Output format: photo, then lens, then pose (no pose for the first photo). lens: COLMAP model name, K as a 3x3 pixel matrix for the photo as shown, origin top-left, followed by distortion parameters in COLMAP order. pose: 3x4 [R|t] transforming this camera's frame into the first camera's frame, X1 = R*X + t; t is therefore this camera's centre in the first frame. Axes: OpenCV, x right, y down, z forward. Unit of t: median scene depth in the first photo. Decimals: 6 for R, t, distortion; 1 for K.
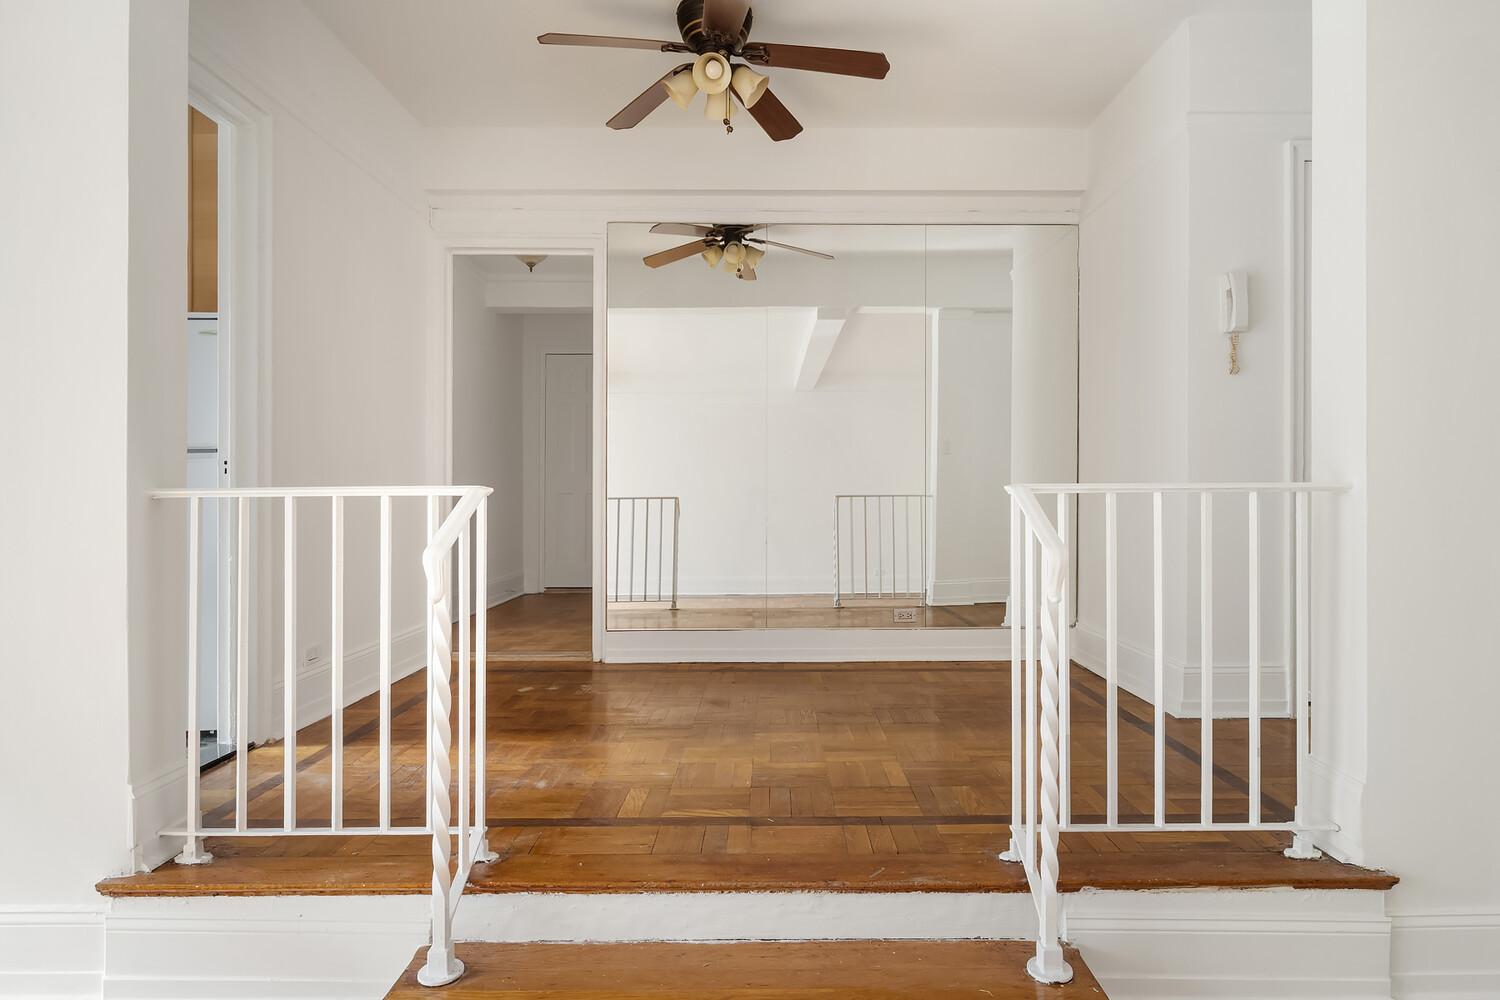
lens RADIAL K [[834.5, 0, 750.0], [0, 834.5, 500.0], [0, 0, 1]] dist [0.003524, 0.000981]
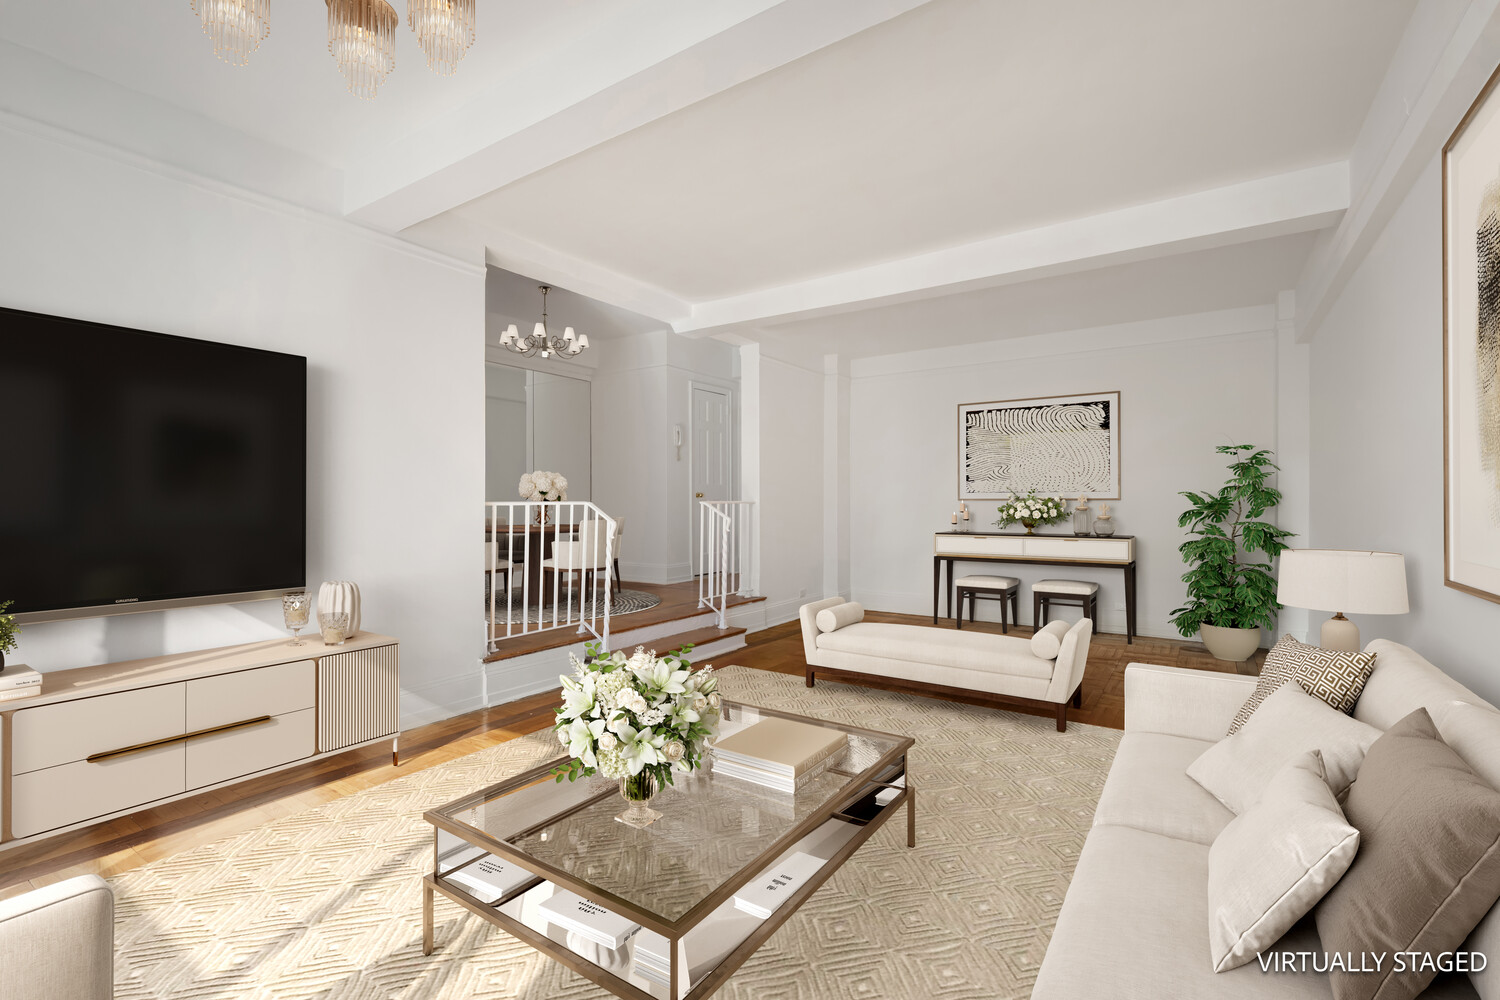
lens RADIAL K [[676.9, 0, 750.0], [0, 676.9, 500.0], [0, 0, 1]] dist [-0.000076, -0.000006]
pose [[0.564273, 0.005160, 0.825572, -1.905592], [0.006184, 0.999926, -0.010476, 0.005620], [-0.825565, 0.011017, 0.564200, -0.774301]]
